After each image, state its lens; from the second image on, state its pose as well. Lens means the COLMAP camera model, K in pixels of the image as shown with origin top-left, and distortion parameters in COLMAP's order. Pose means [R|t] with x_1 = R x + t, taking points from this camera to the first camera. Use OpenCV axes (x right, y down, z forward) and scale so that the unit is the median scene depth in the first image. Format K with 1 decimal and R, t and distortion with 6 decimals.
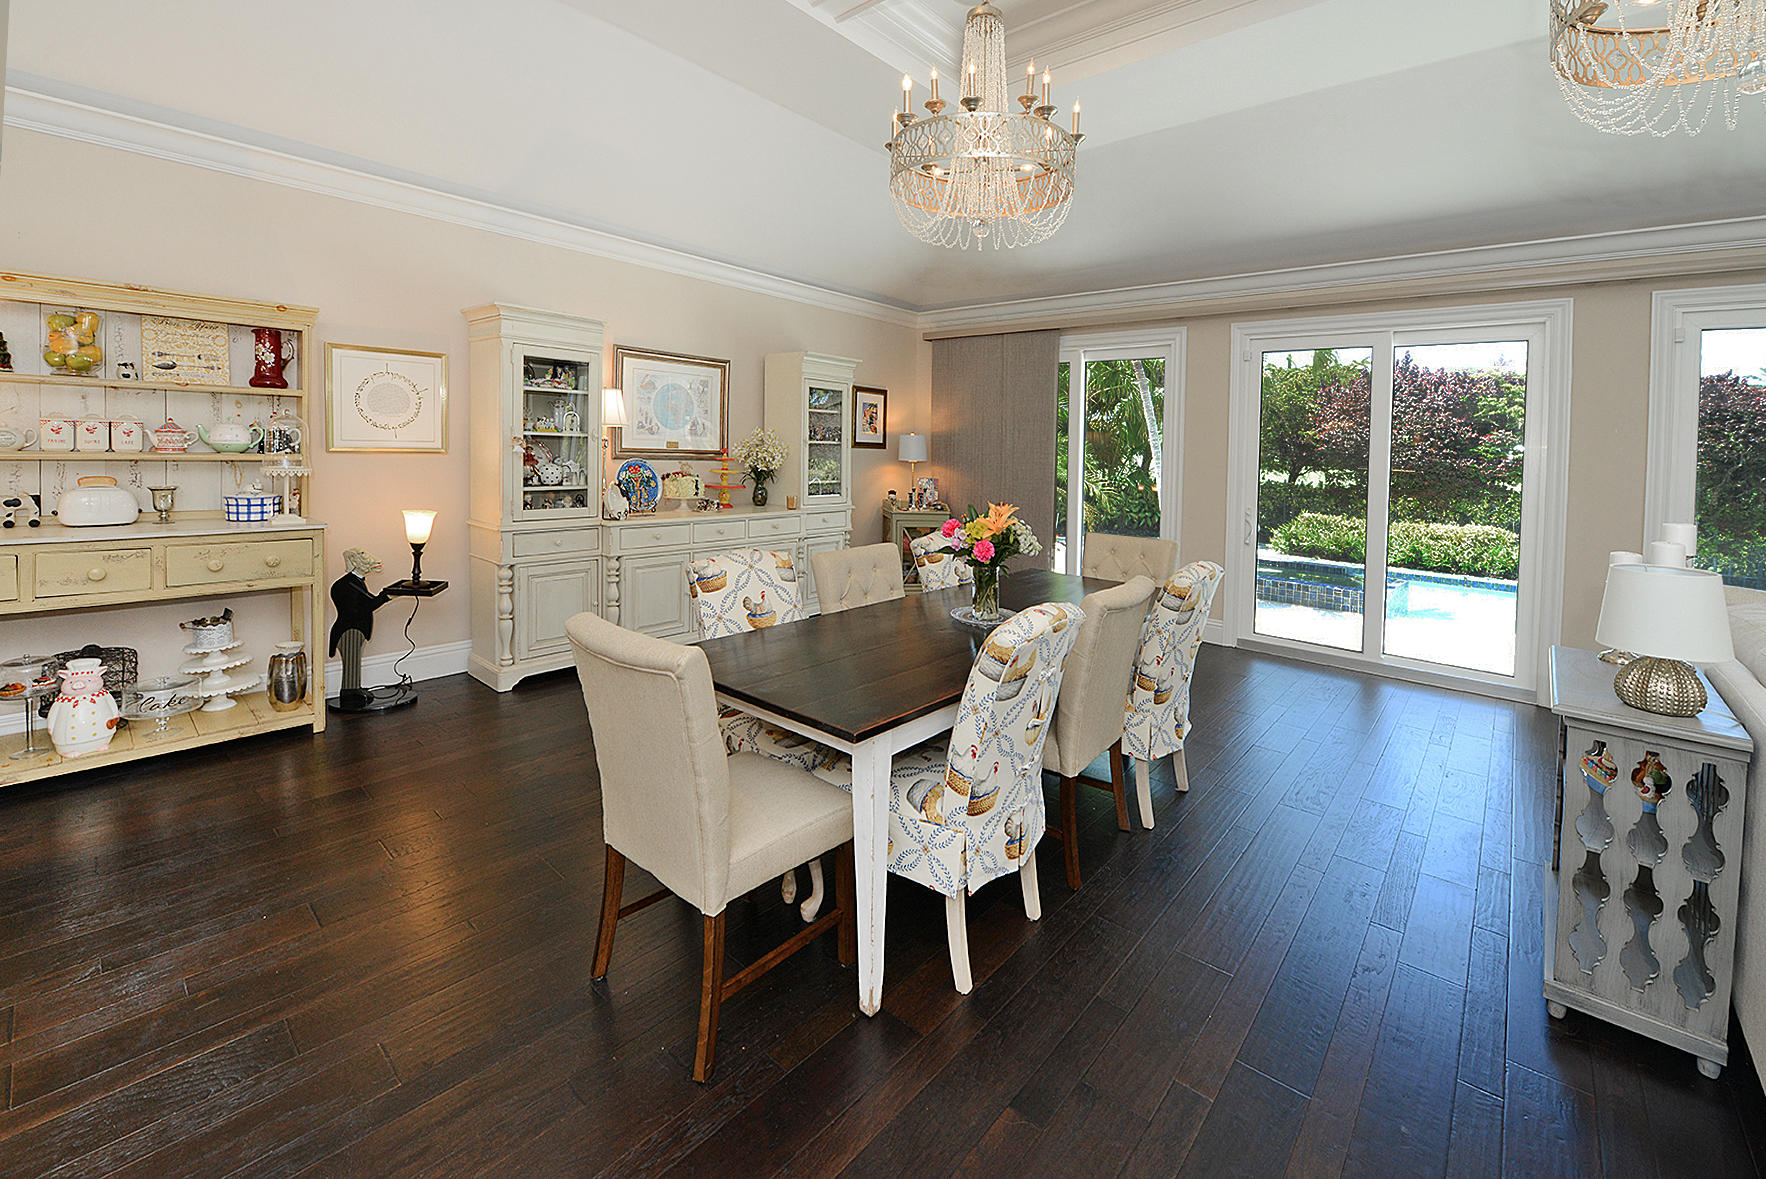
lens RADIAL K [[745.5, 0, 879.1], [0, 745.5, 559.9], [0, 0, 1]] dist [-0.002050, -0.005553]
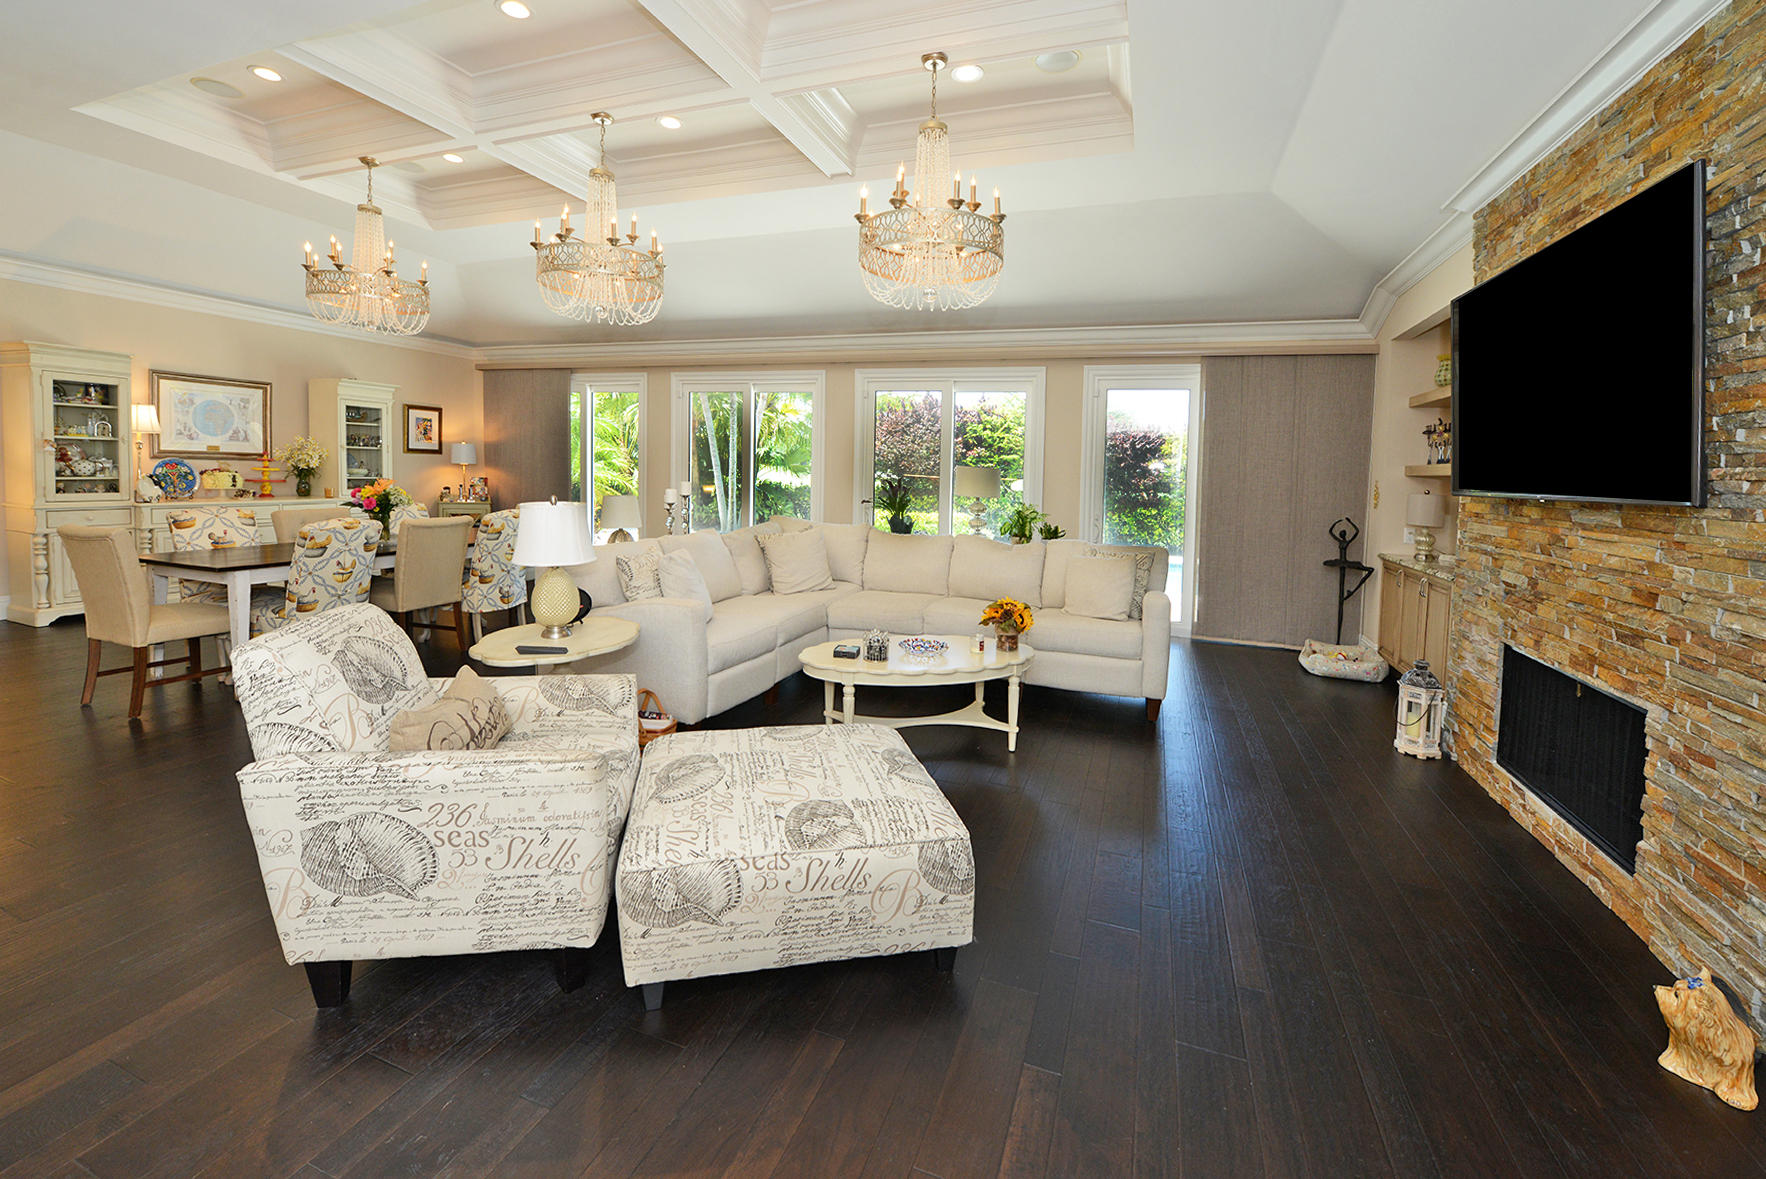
lens RADIAL K [[745.5, 0, 879.1], [0, 745.5, 559.9], [0, 0, 1]] dist [-0.002050, -0.005553]
pose [[0.936714, -0.039524, 0.347857, 0.366198], [0.046103, 0.998880, -0.010653, 0.110610], [-0.347047, 0.026016, 0.937487, -0.623554]]
